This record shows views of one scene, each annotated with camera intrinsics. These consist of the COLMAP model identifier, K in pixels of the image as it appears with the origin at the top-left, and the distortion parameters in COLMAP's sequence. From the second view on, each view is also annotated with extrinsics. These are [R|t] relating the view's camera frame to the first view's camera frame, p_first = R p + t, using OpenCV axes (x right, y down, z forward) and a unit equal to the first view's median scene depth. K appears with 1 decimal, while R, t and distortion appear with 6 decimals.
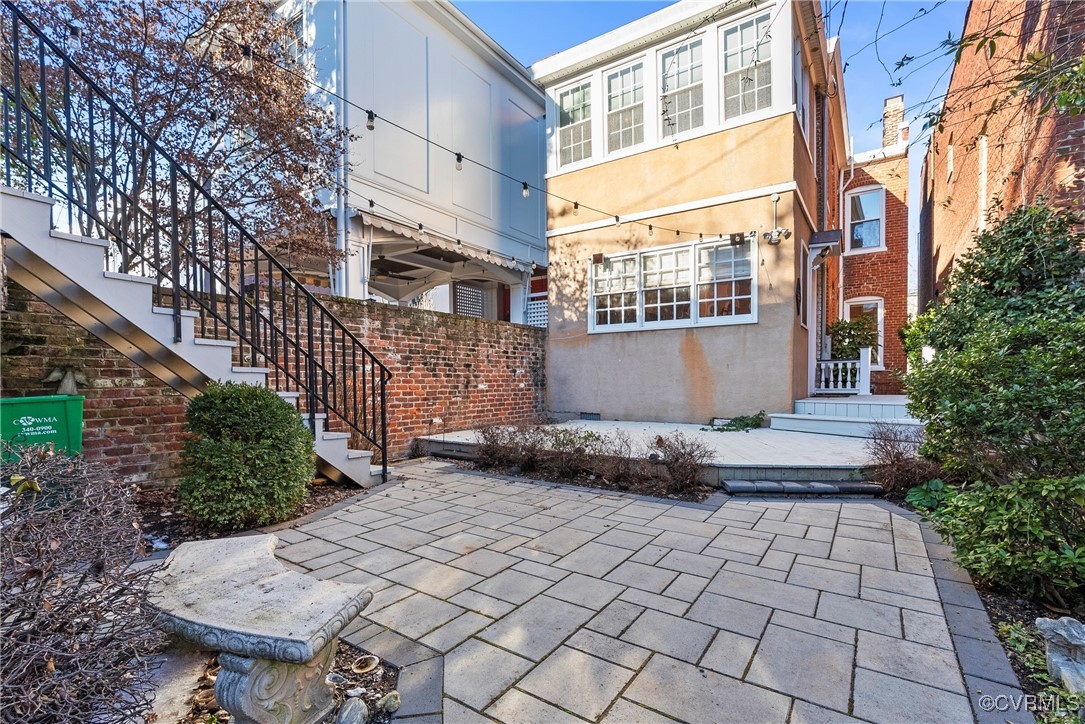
lens RADIAL K [[490.8, 0, 545.2], [0, 490.8, 360.6], [0, 0, 1]] dist [-0.002420, 0.000407]
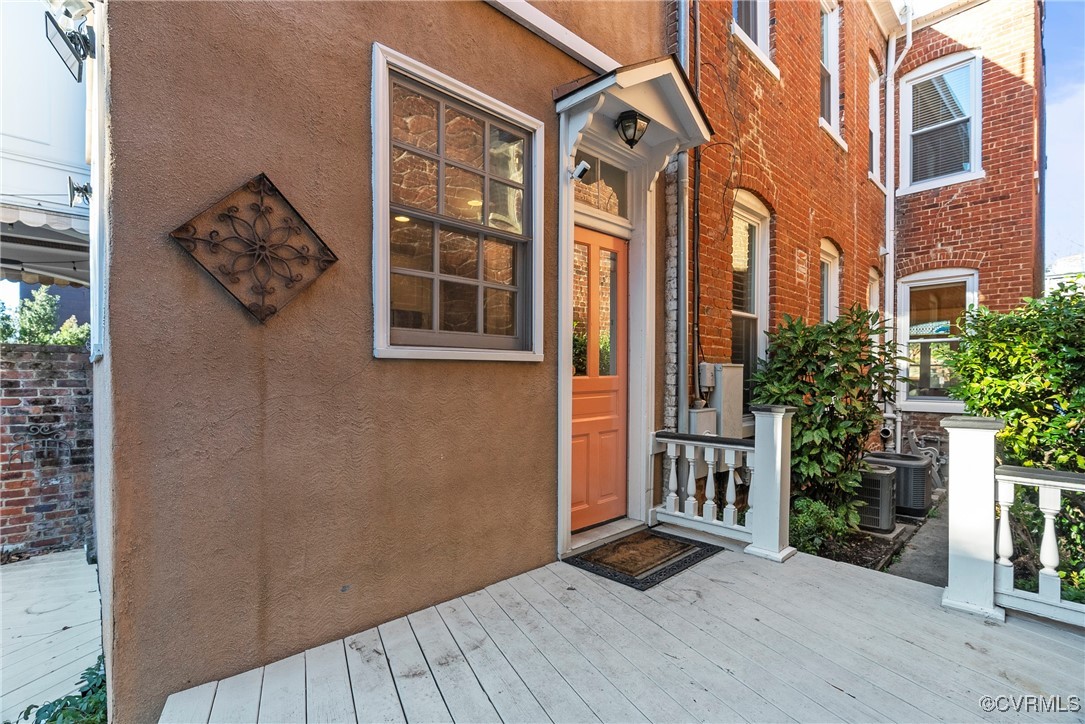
lens RADIAL K [[480.5, 0, 545.7], [0, 480.5, 365.0], [0, 0, 1]] dist [-0.003780, -0.000125]
pose [[0.976213, 0.013326, -0.216402, 0.769728], [-0.006138, 0.999408, 0.033853, -0.092974], [0.216725, -0.031719, 0.975717, 0.870929]]
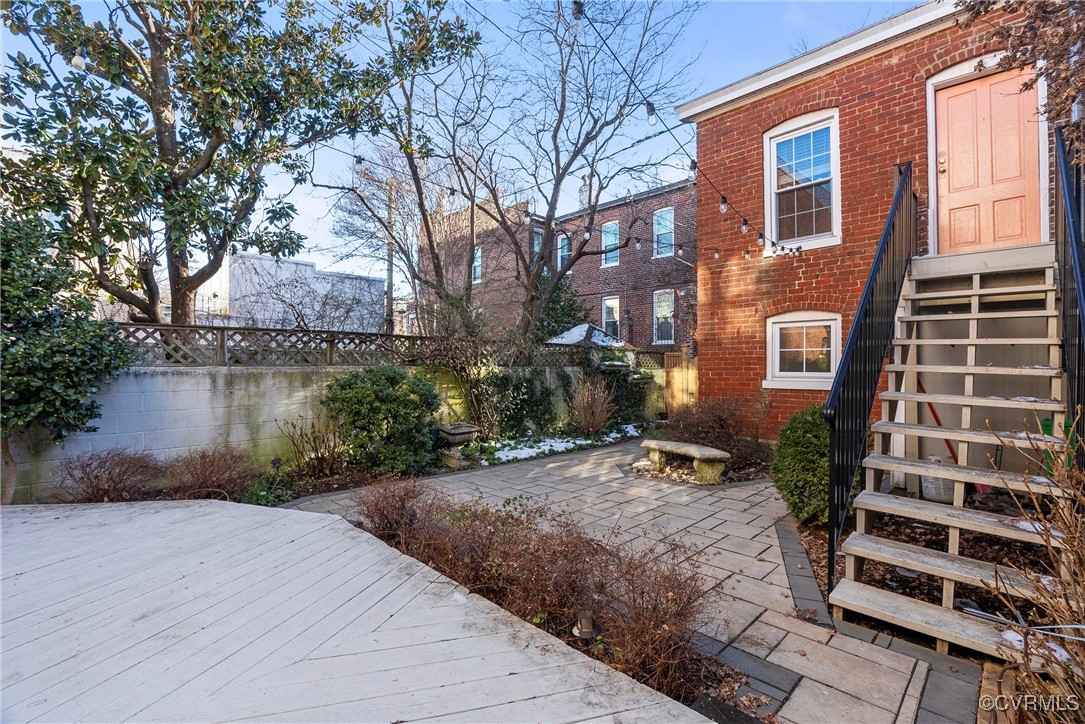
lens RADIAL K [[490.8, 0, 545.2], [0, 490.8, 360.6], [0, 0, 1]] dist [-0.002420, 0.000407]
pose [[-0.981059, 0.008219, 0.193536, -0.084025], [-0.000795, 0.998920, -0.046452, -0.002304], [-0.193709, -0.045726, -0.979993, 1.123154]]
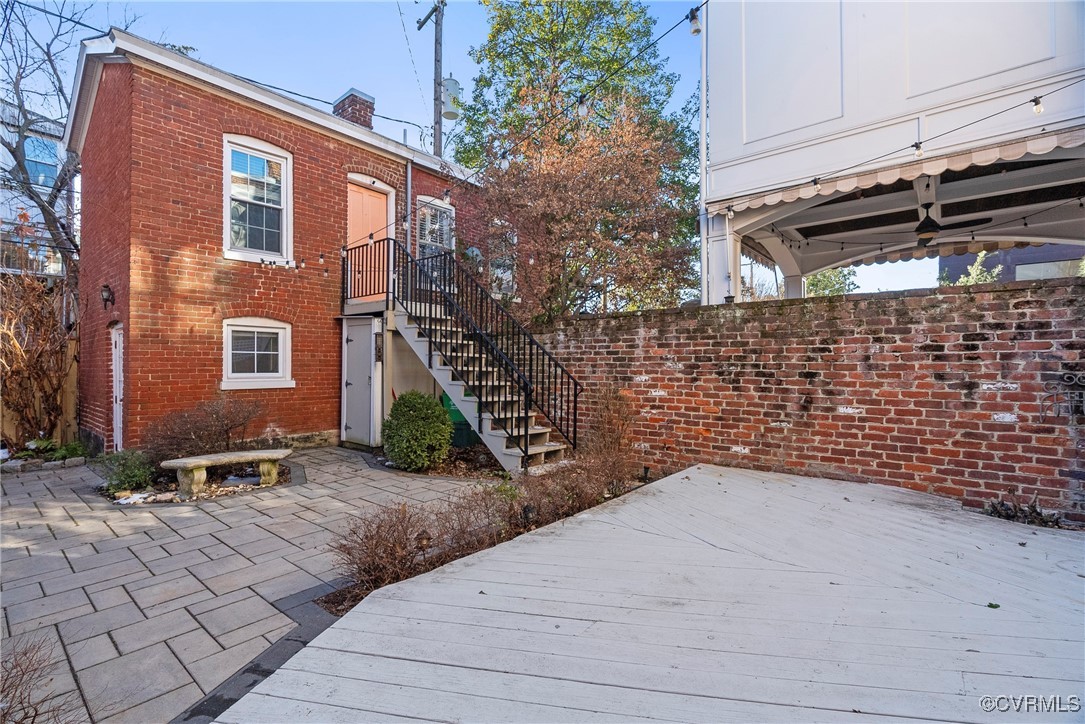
lens RADIAL K [[480.5, 0, 545.7], [0, 480.5, 365.0], [0, 0, 1]] dist [-0.003780, -0.000125]
pose [[-0.097190, 0.004465, -0.995256, 0.554322], [0.038161, 0.999271, 0.000757, -0.018424], [0.994534, -0.037906, -0.097290, 0.812237]]
